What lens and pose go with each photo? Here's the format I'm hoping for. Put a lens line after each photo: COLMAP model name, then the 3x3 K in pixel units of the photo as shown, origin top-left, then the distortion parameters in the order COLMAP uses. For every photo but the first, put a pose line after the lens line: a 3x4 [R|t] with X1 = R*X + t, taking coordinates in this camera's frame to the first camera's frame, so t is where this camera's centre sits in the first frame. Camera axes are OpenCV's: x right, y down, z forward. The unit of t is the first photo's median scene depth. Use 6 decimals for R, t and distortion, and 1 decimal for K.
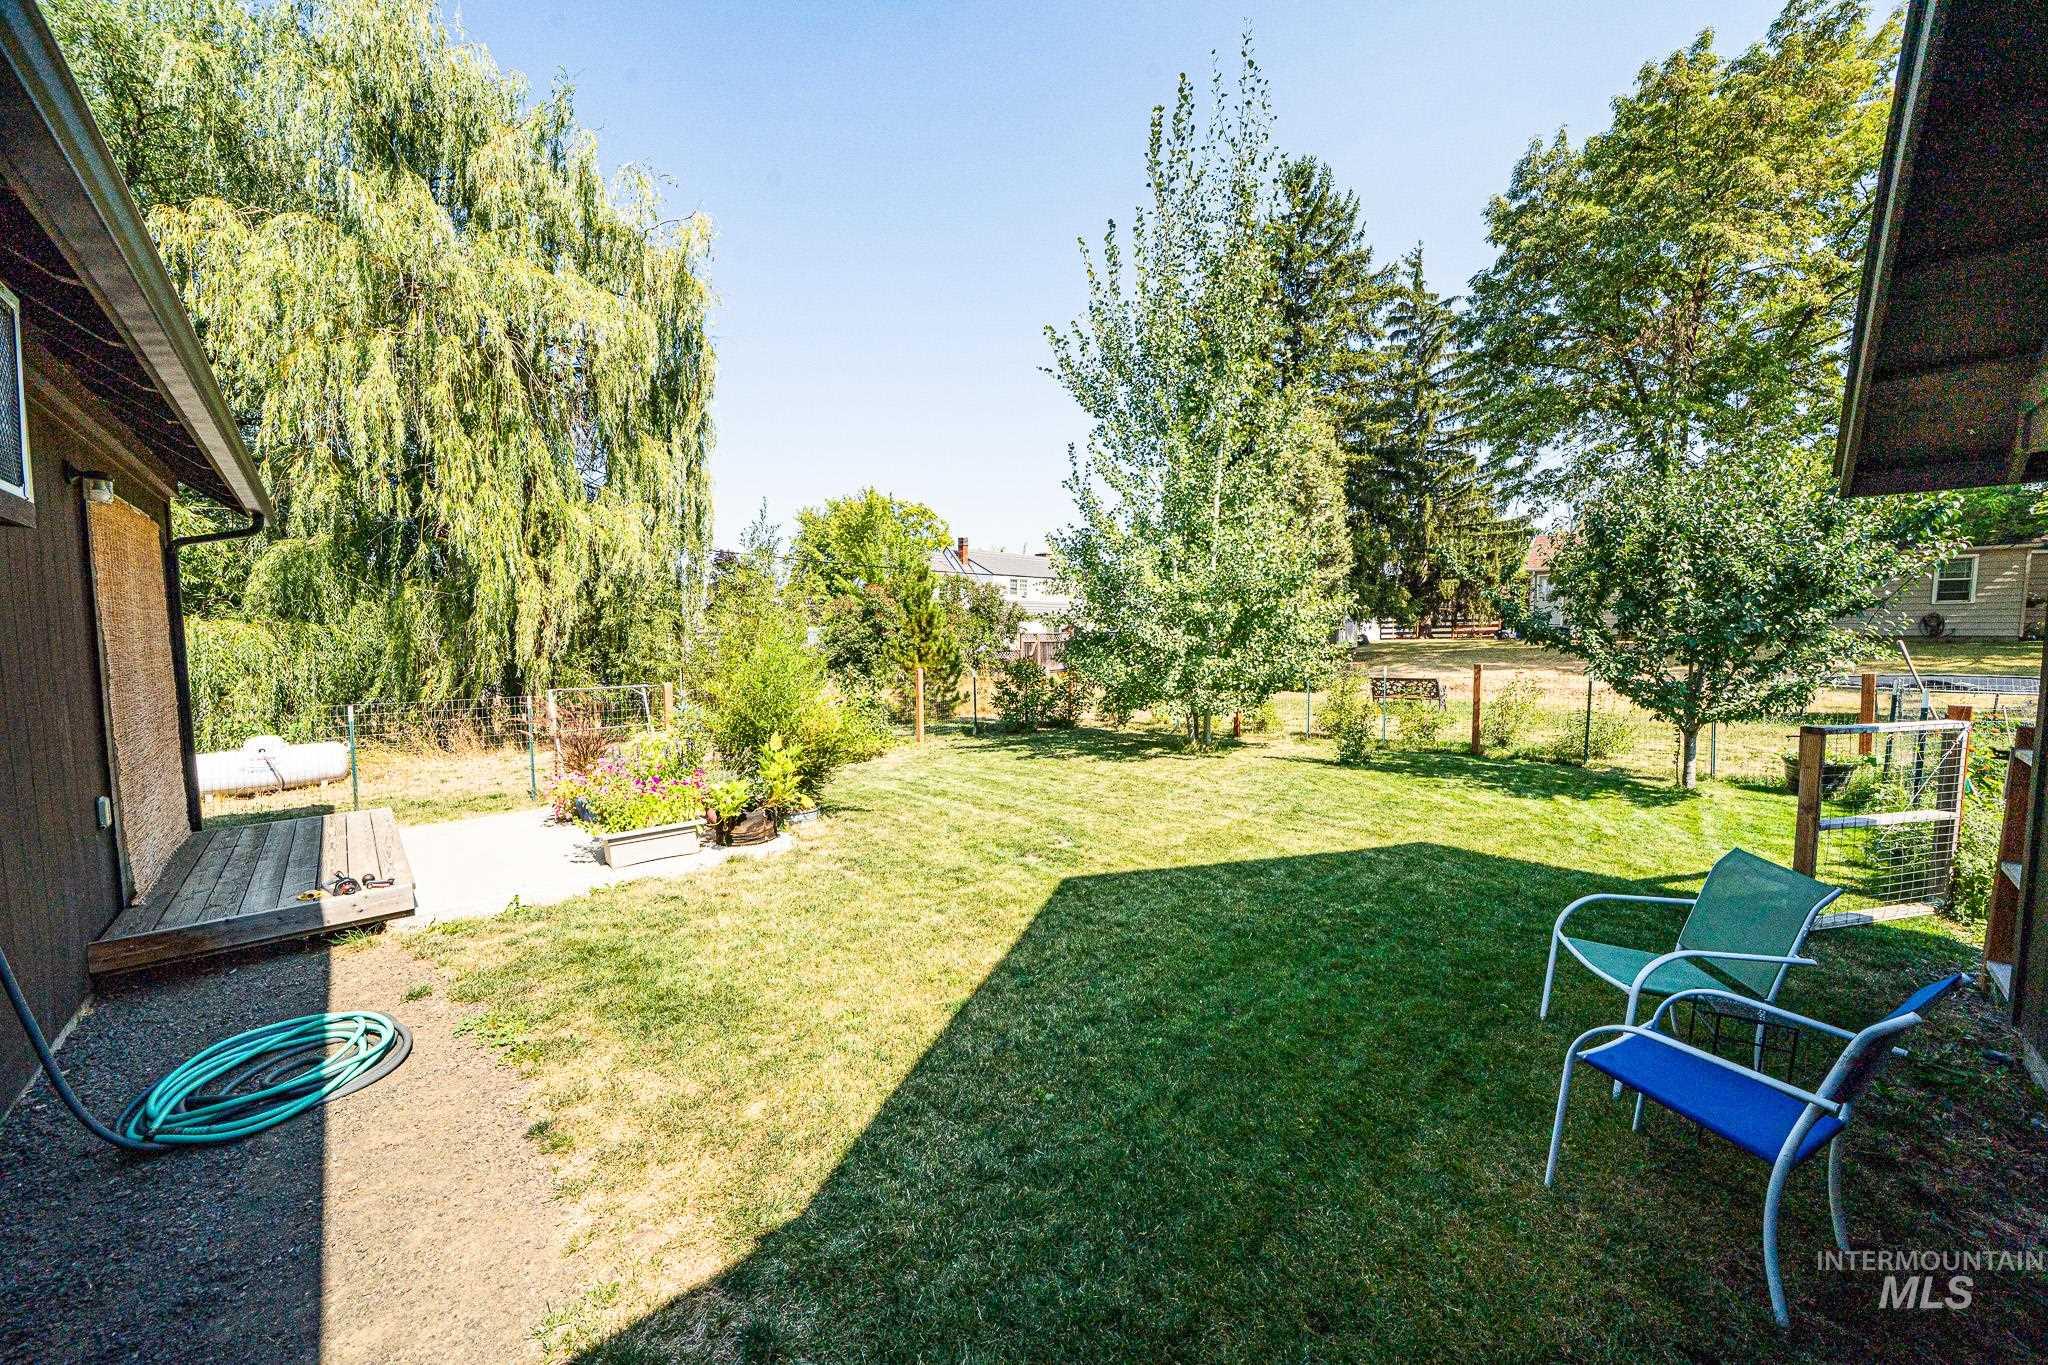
lens RADIAL K [[713.0, 0, 1023.1], [0, 713.0, 676.5], [0, 0, 1]] dist [-0.027057, 0.002621]
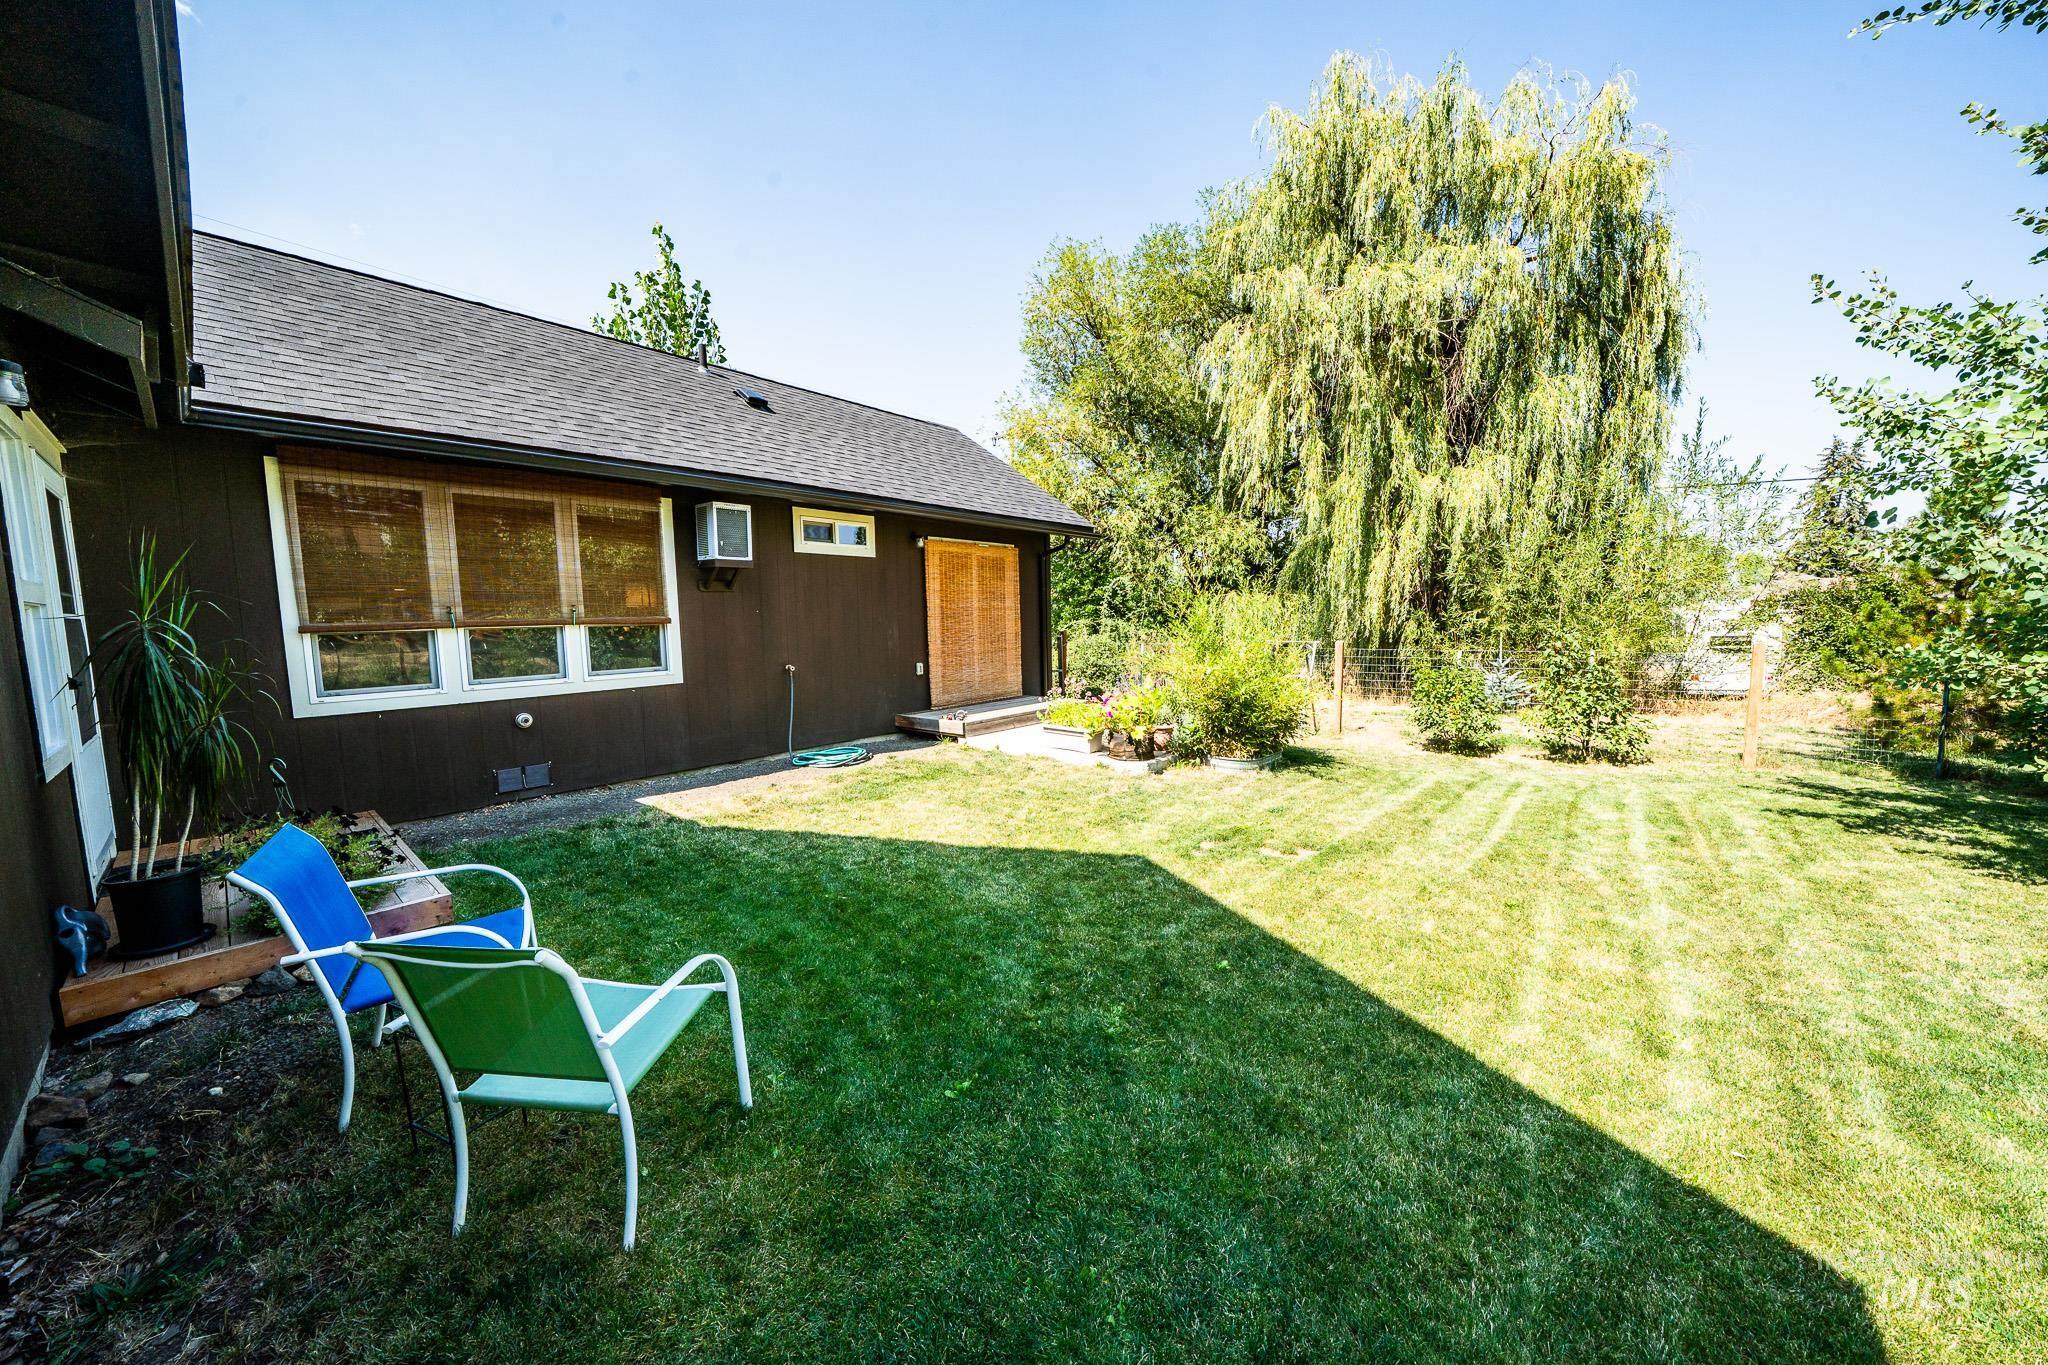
lens RADIAL K [[713.0, 0, 1017.6], [0, 713.0, 686.4], [0, 0, 1]] dist [-0.027057, 0.002621]
pose [[0.093503, 0.104700, -0.990099, 0.792230], [-0.048198, 0.993765, 0.100536, -0.013525], [0.994452, 0.038321, 0.097966, 0.639090]]
